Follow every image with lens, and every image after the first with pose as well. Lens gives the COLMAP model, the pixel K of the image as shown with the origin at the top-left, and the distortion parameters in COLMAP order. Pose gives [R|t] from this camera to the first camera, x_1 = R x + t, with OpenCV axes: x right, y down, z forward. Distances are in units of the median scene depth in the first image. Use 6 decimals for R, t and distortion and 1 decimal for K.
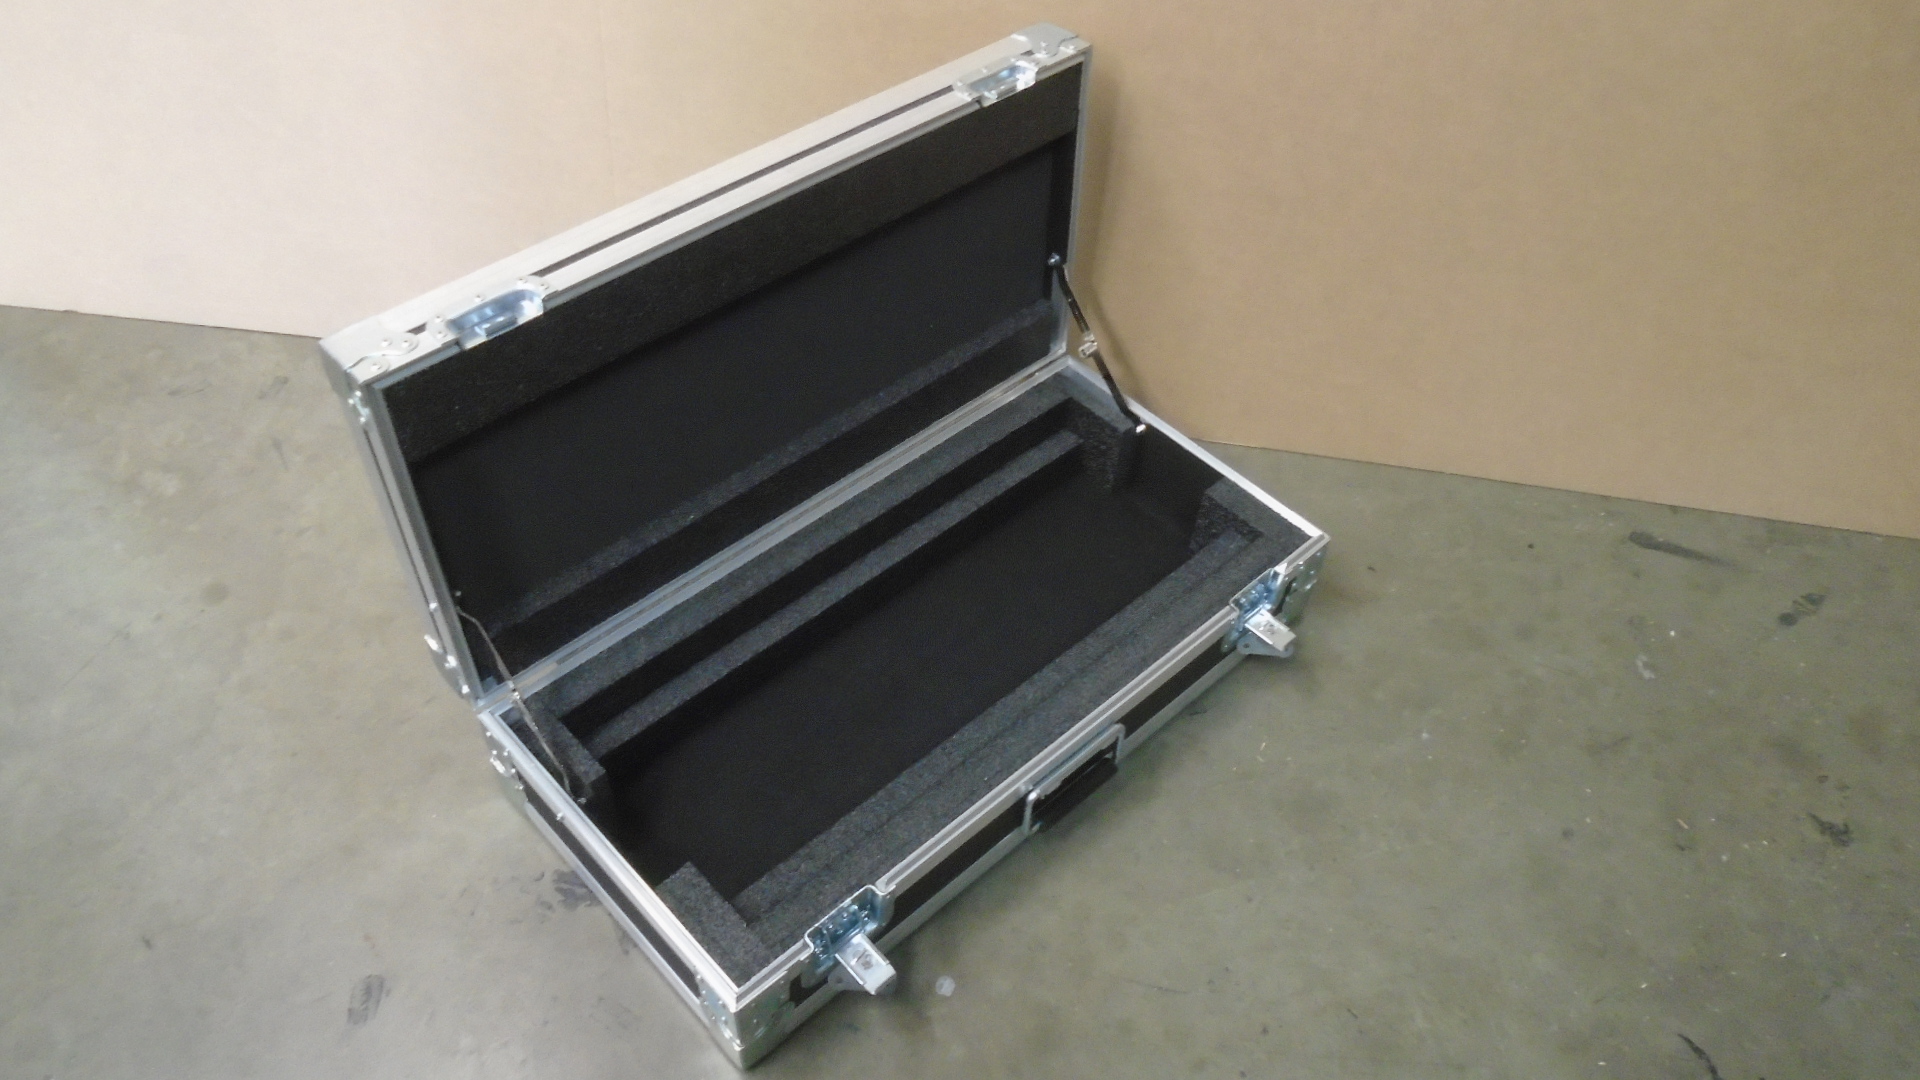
lens RADIAL K [[1477.3, 0, 958.5], [0, 1477.3, 519.4], [0, 0, 1]] dist [-0.007566, 0.003696]
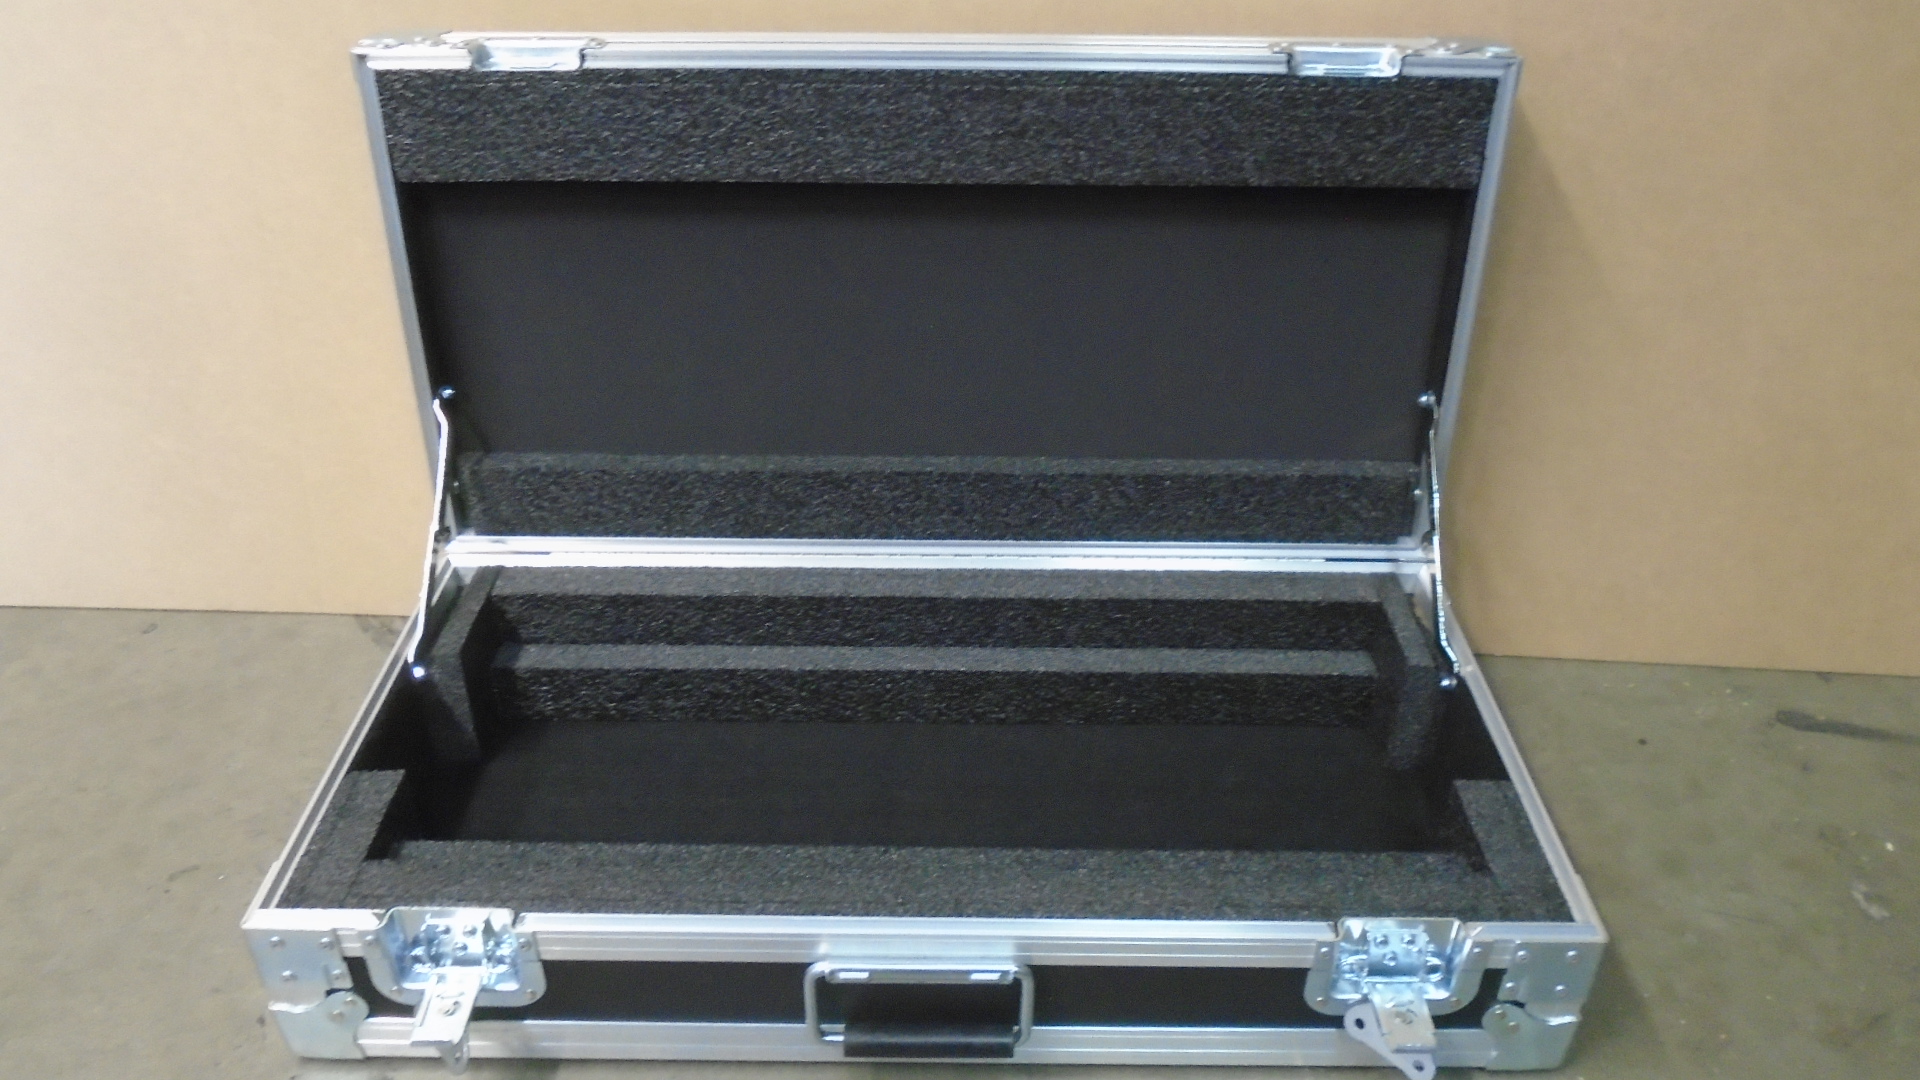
lens RADIAL K [[1474.5, 0, 960.0], [0, 1474.5, 540.0], [0, 0, 1]] dist [-0.003707, -0.005447]
pose [[0.727940, 0.323117, -0.604730, 0.396620], [-0.485886, 0.865397, -0.122486, 0.076444], [0.483754, 0.382992, 0.786956, 0.457464]]
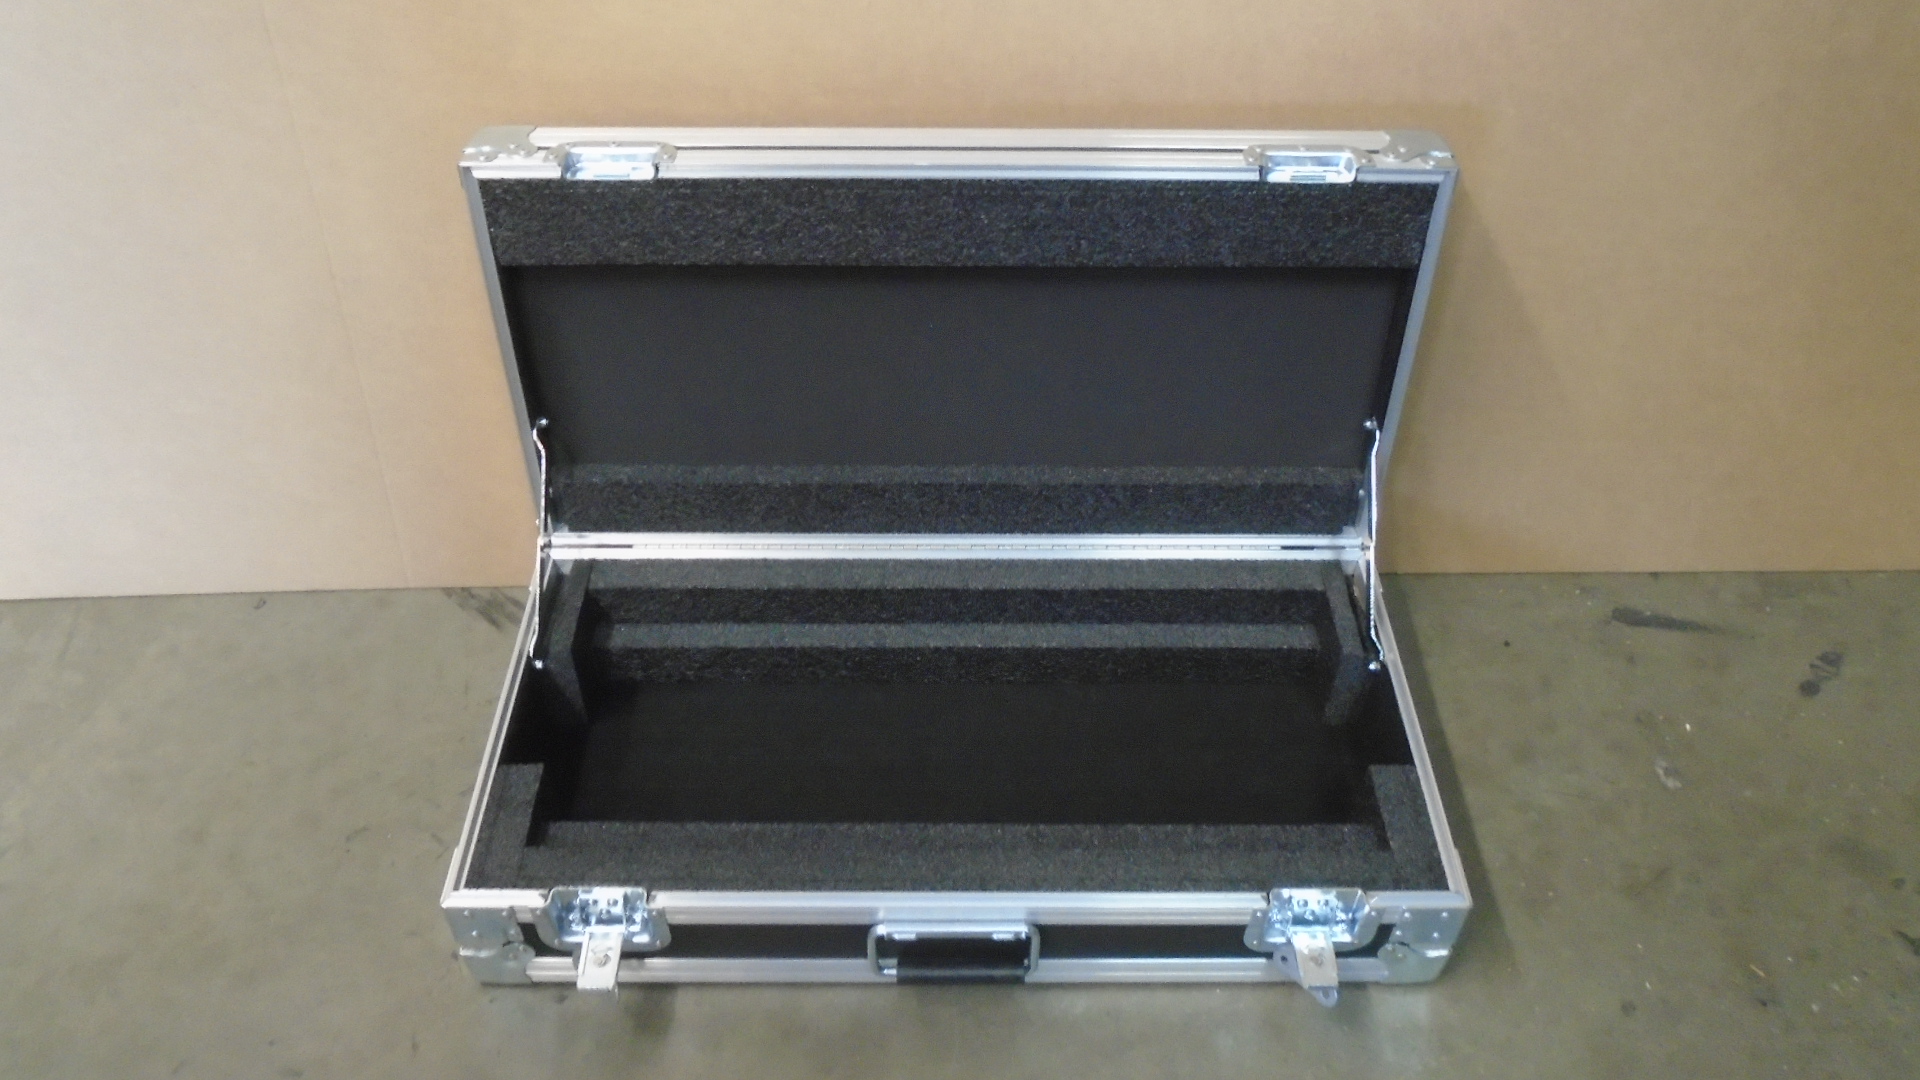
lens RADIAL K [[1494.0, 0, 962.2], [0, 1494.0, 527.9], [0, 0, 1]] dist [-0.000008, 0.001903]
pose [[0.735030, 0.426858, -0.526805, 0.414660], [-0.482134, 0.875334, 0.036561, -0.059662], [0.476737, 0.227117, 0.849200, 0.254363]]
